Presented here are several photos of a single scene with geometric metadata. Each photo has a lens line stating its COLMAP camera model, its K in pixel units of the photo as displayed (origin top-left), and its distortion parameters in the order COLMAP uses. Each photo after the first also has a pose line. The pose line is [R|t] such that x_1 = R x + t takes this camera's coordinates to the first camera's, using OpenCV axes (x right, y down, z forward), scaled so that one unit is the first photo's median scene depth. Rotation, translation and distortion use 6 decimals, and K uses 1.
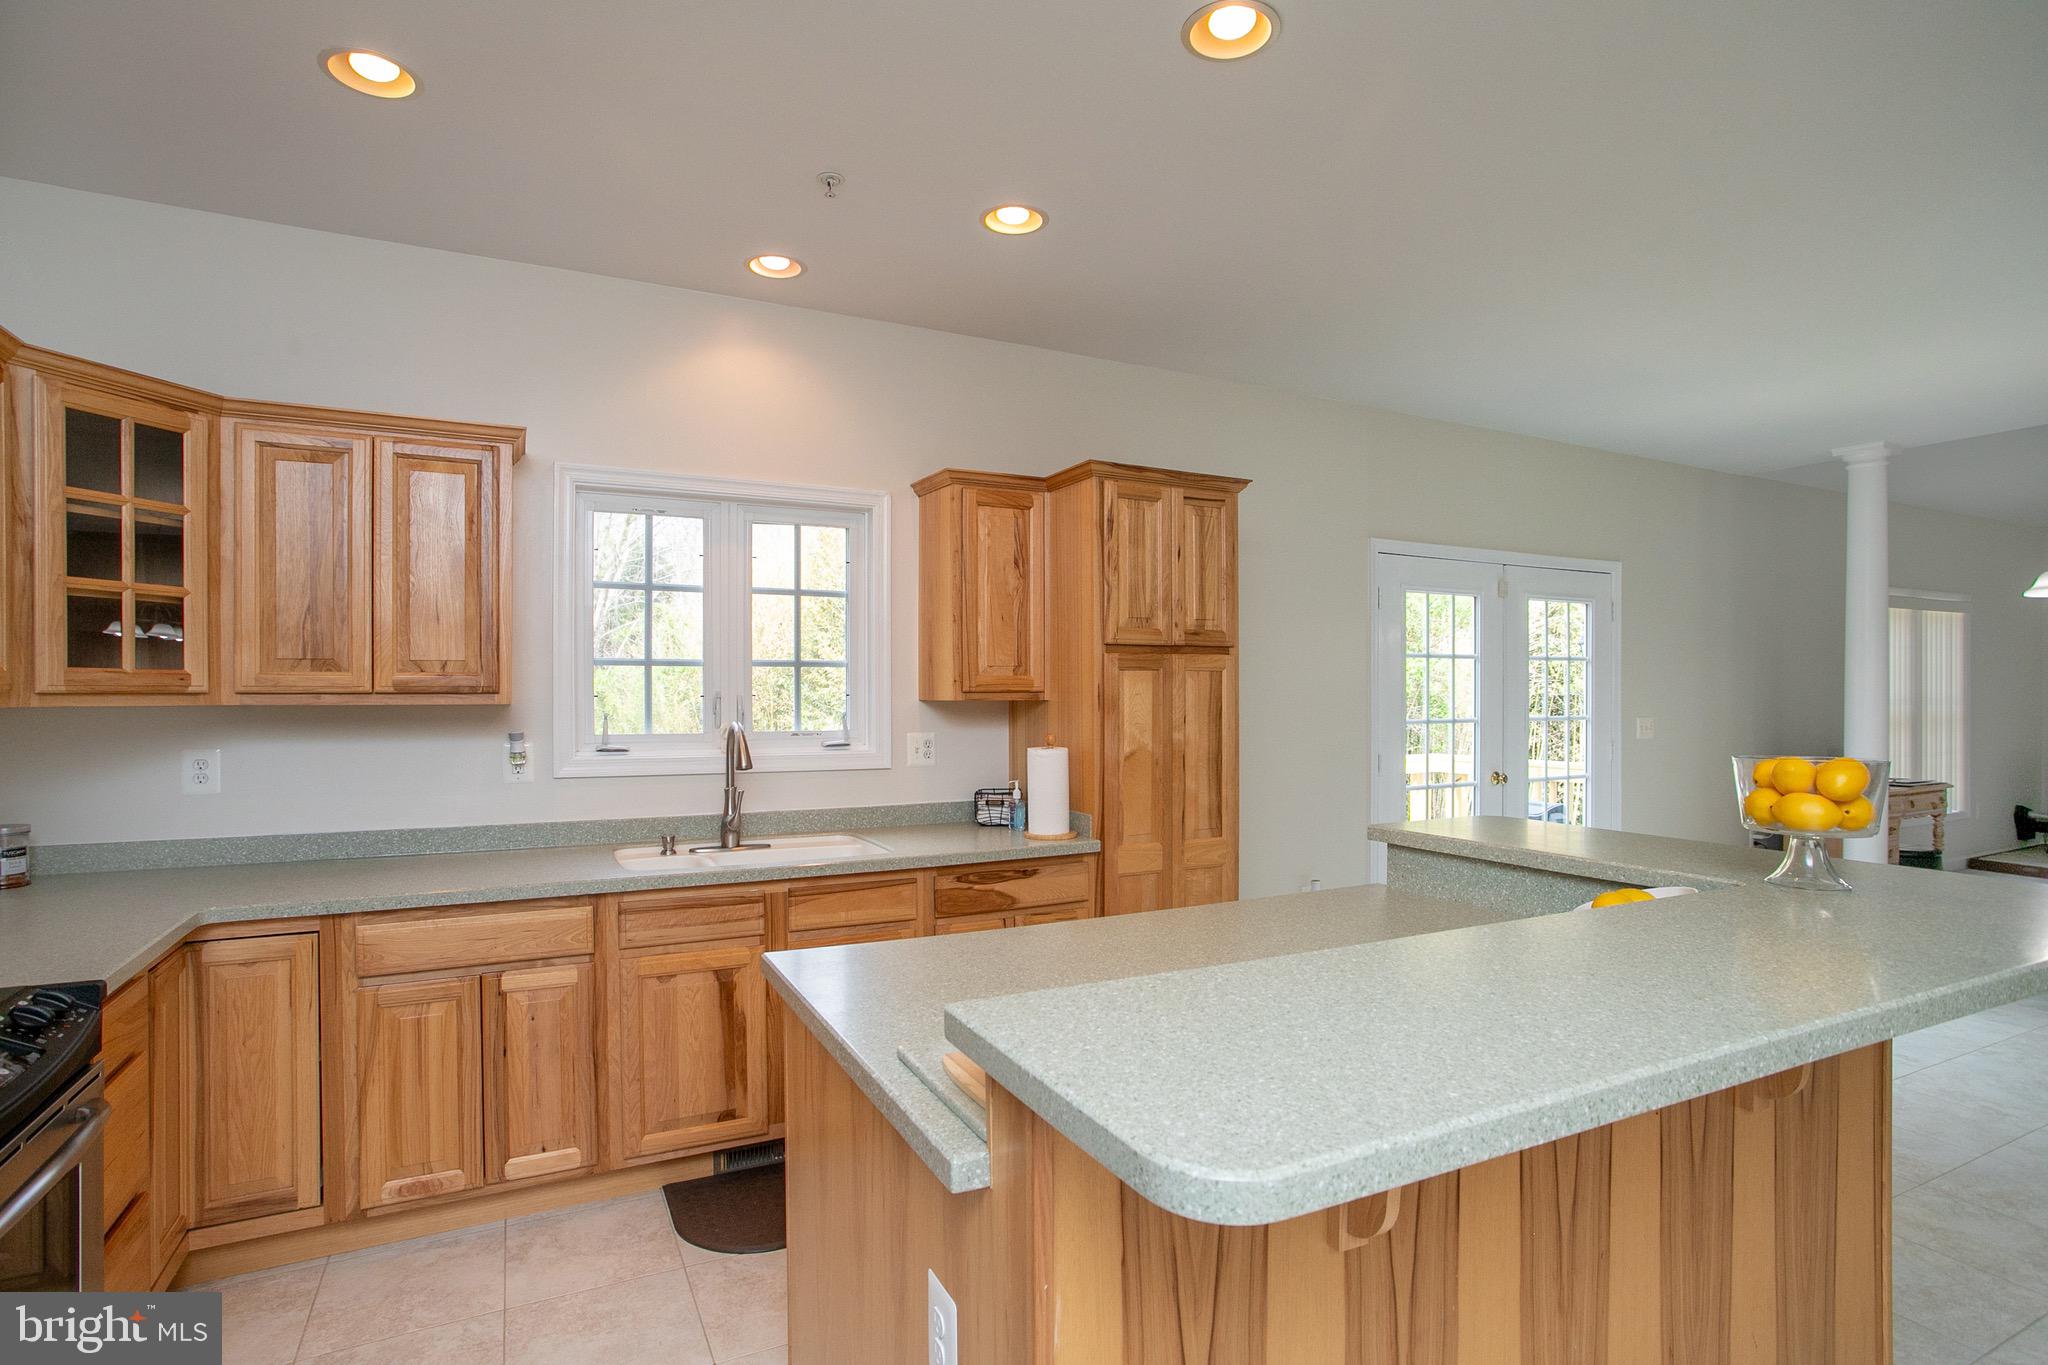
lens RADIAL K [[1015.1, 0, 990.8], [0, 1015.1, 695.5], [0, 0, 1]] dist [-0.056660, 0.027941]
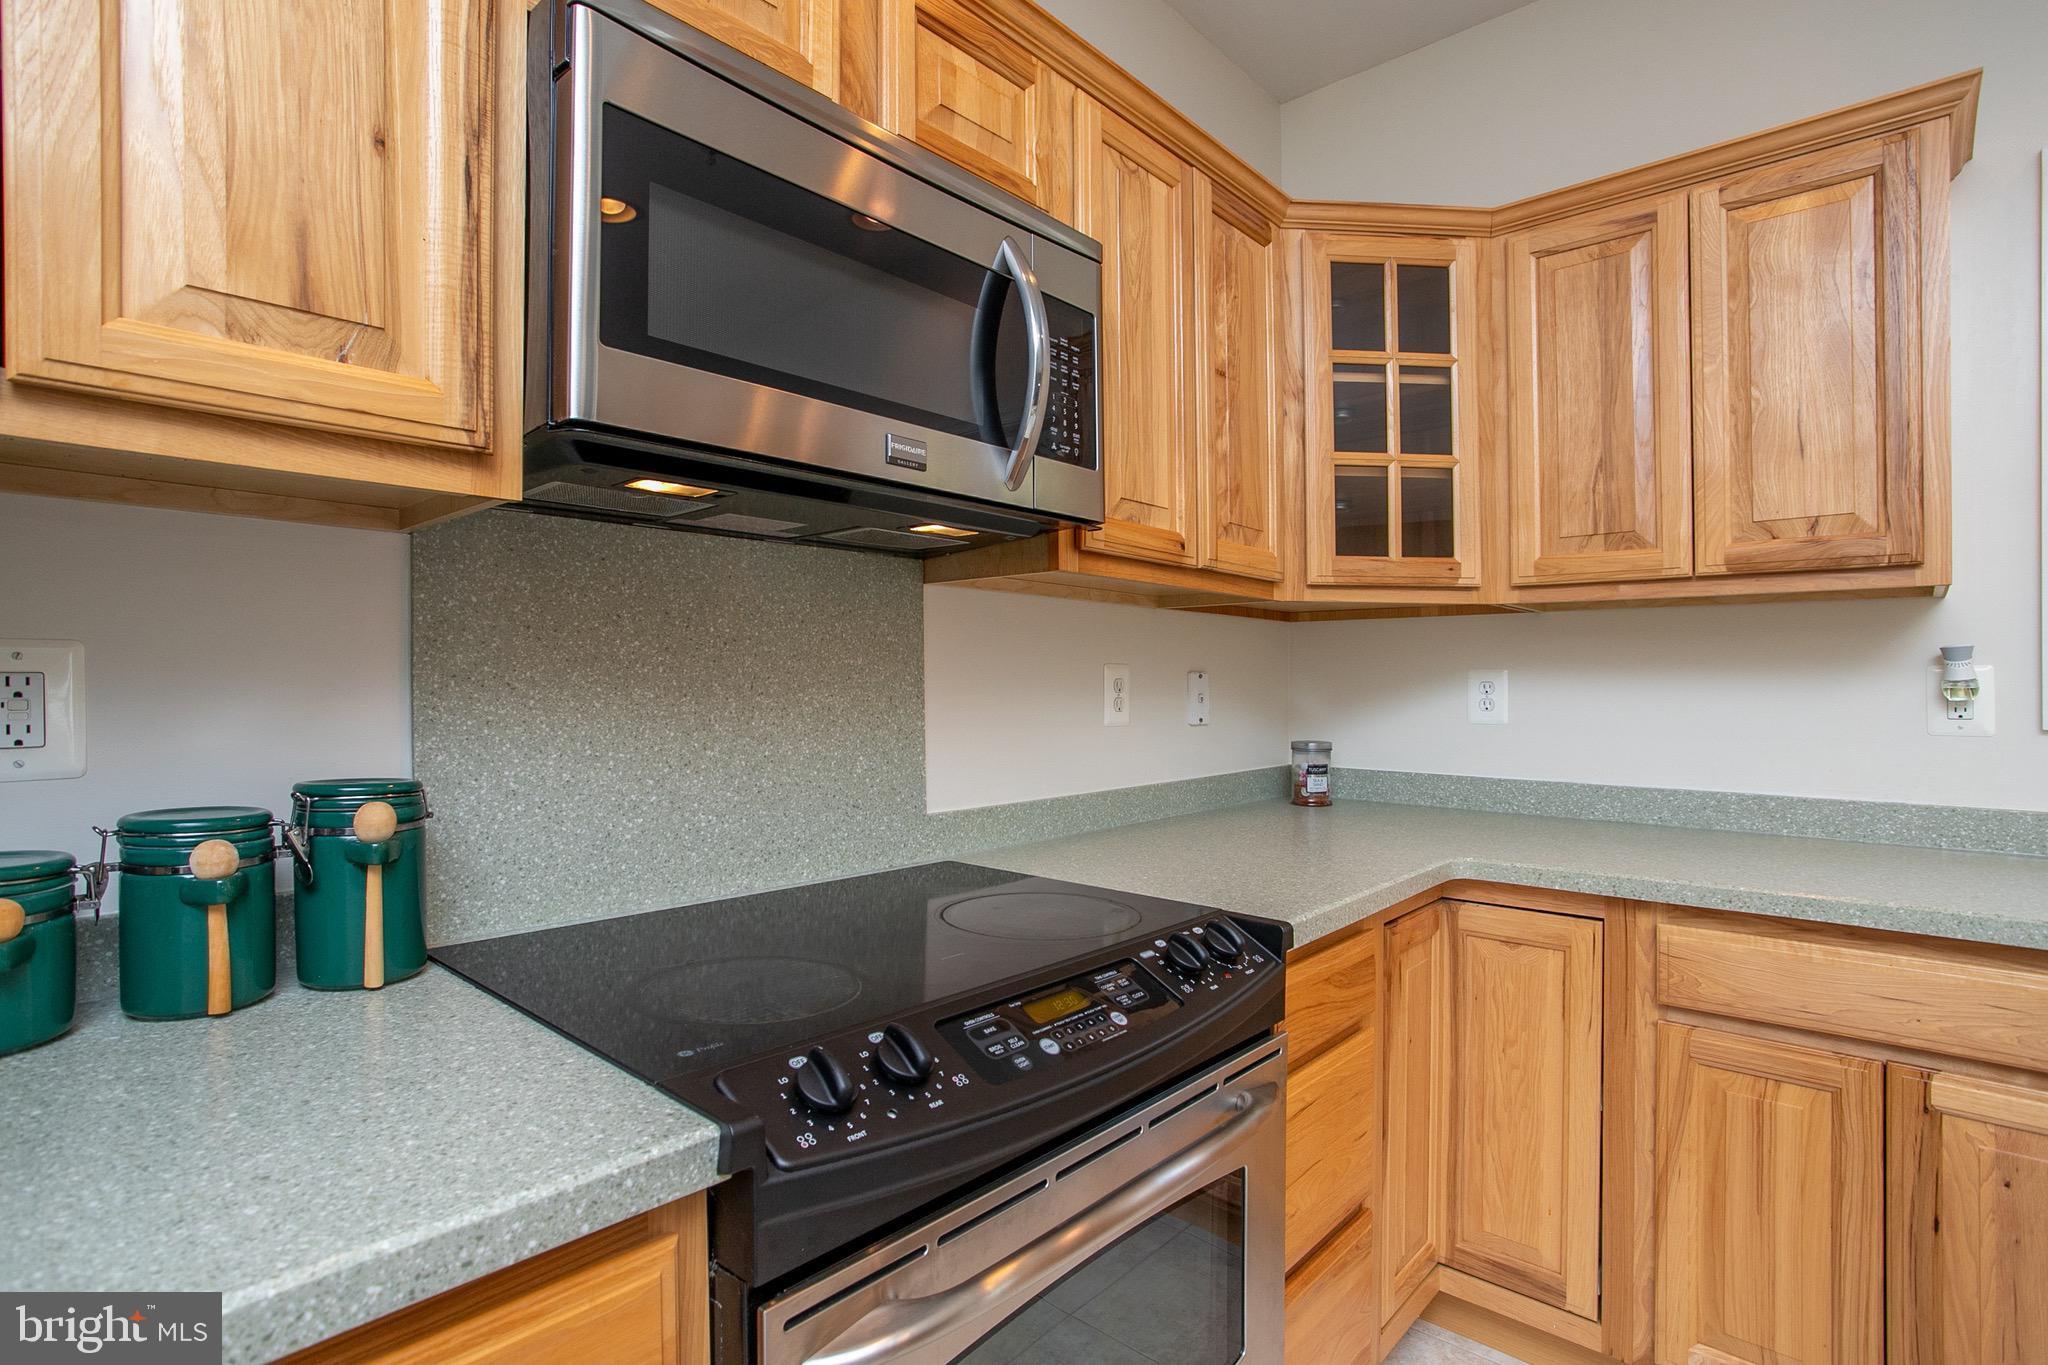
lens RADIAL K [[1015.1, 0, 1020.9], [0, 1015.1, 671.8], [0, 0, 1]] dist [-0.056660, 0.027941]
pose [[0.382878, -0.004911, -0.923786, -0.193508], [-0.007018, 0.999942, -0.008225, 0.074184], [0.923772, 0.009632, 0.382821, 0.357909]]
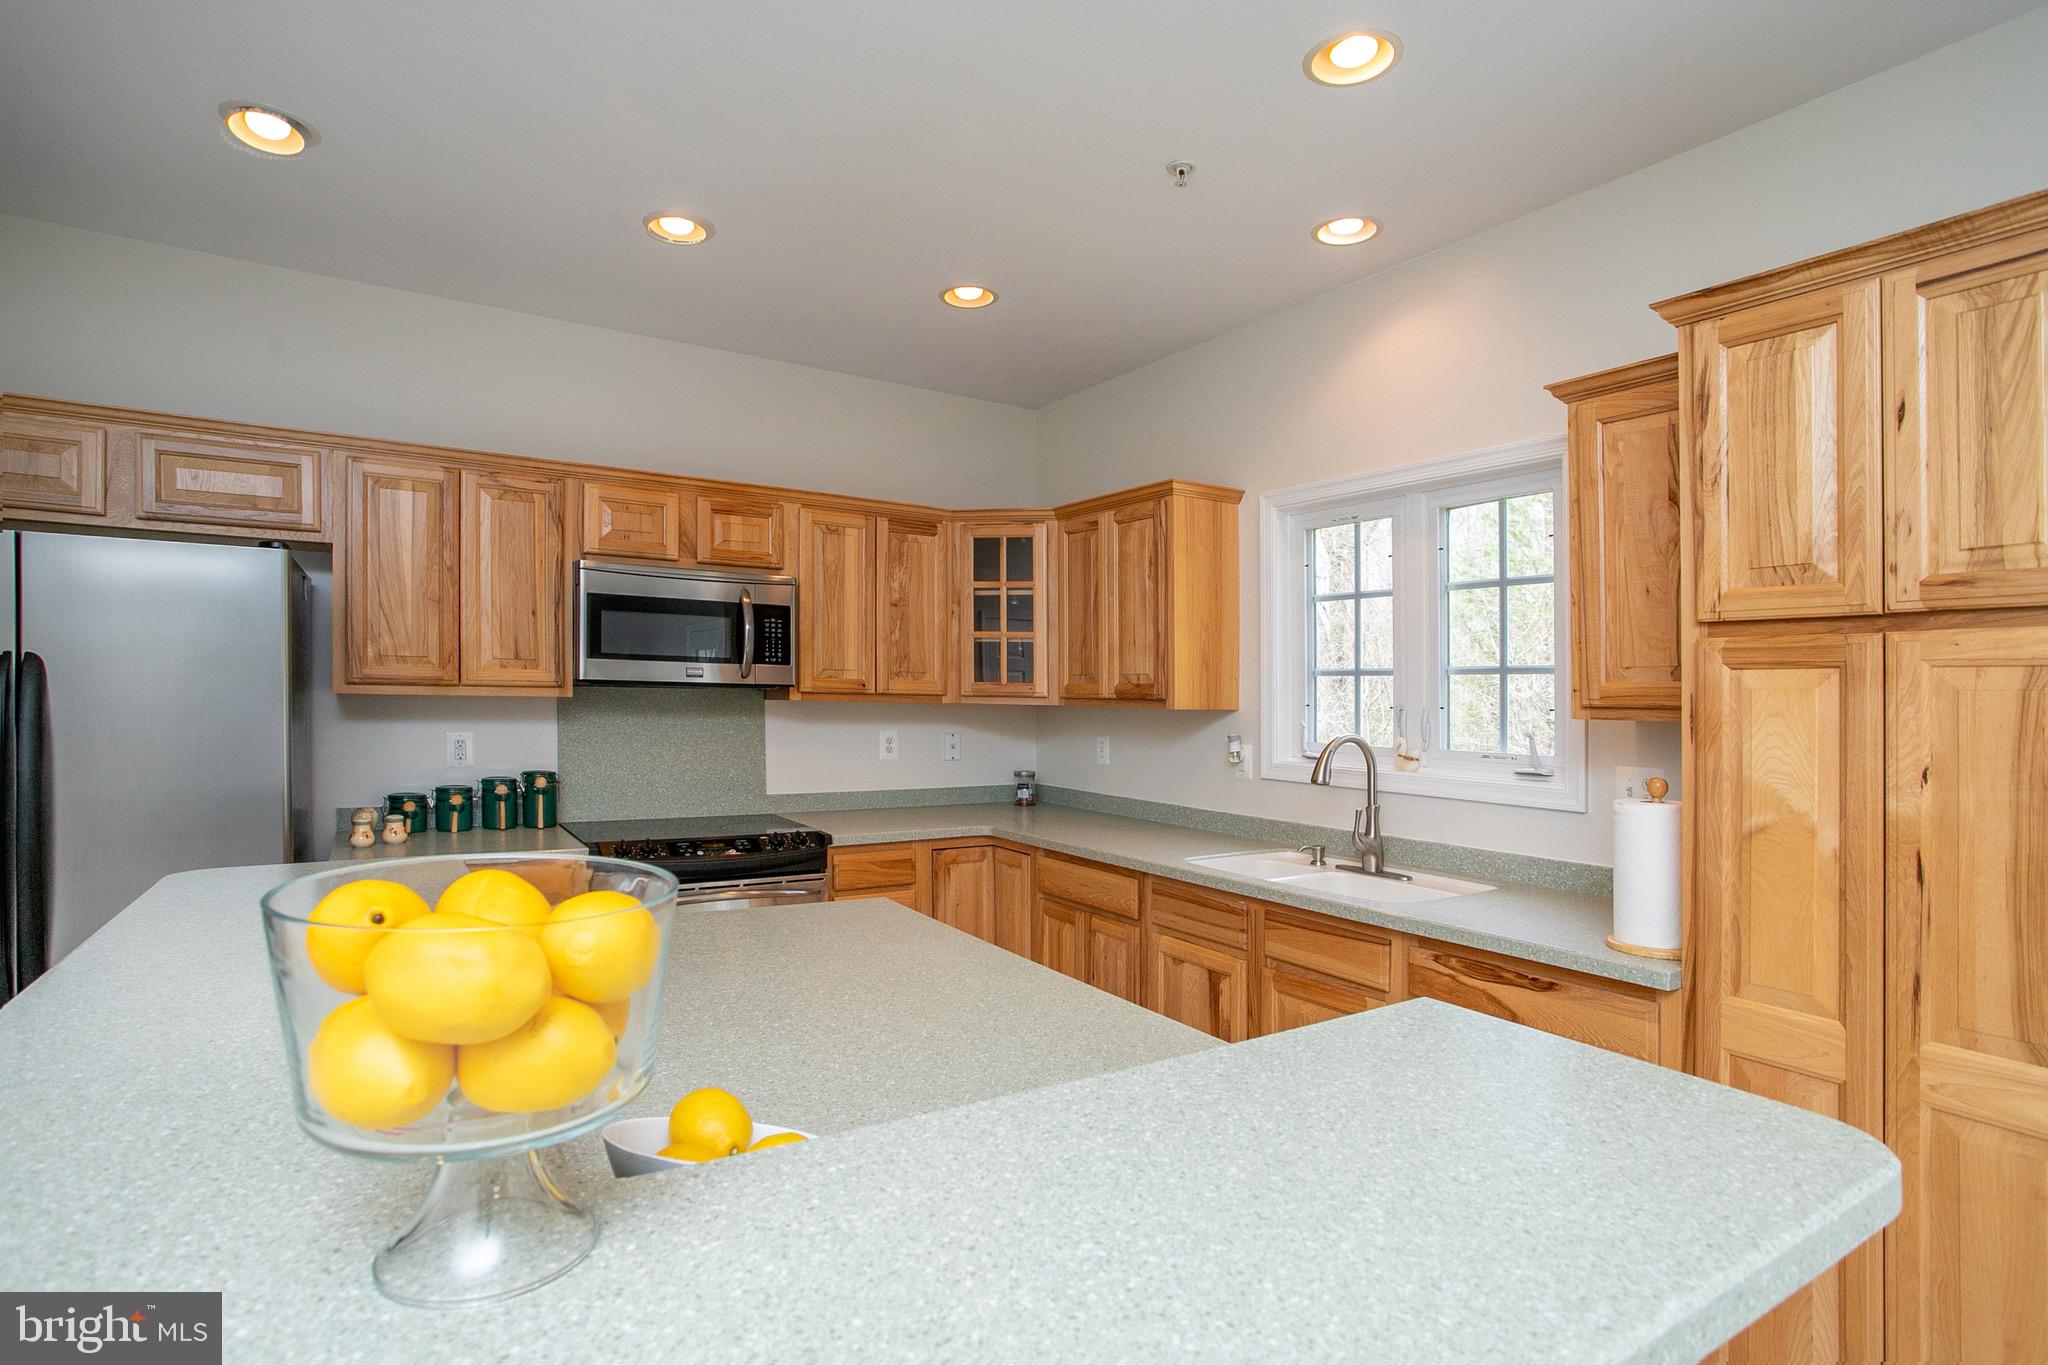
lens RADIAL K [[1015.1, 0, 1013.1], [0, 1015.1, 698.0], [0, 0, 1]] dist [-0.056660, 0.027941]
pose [[0.119327, 0.005015, -0.992842, 0.817926], [-0.020838, 0.999780, 0.002546, -0.004130], [0.992636, 0.020385, 0.119405, 0.756594]]
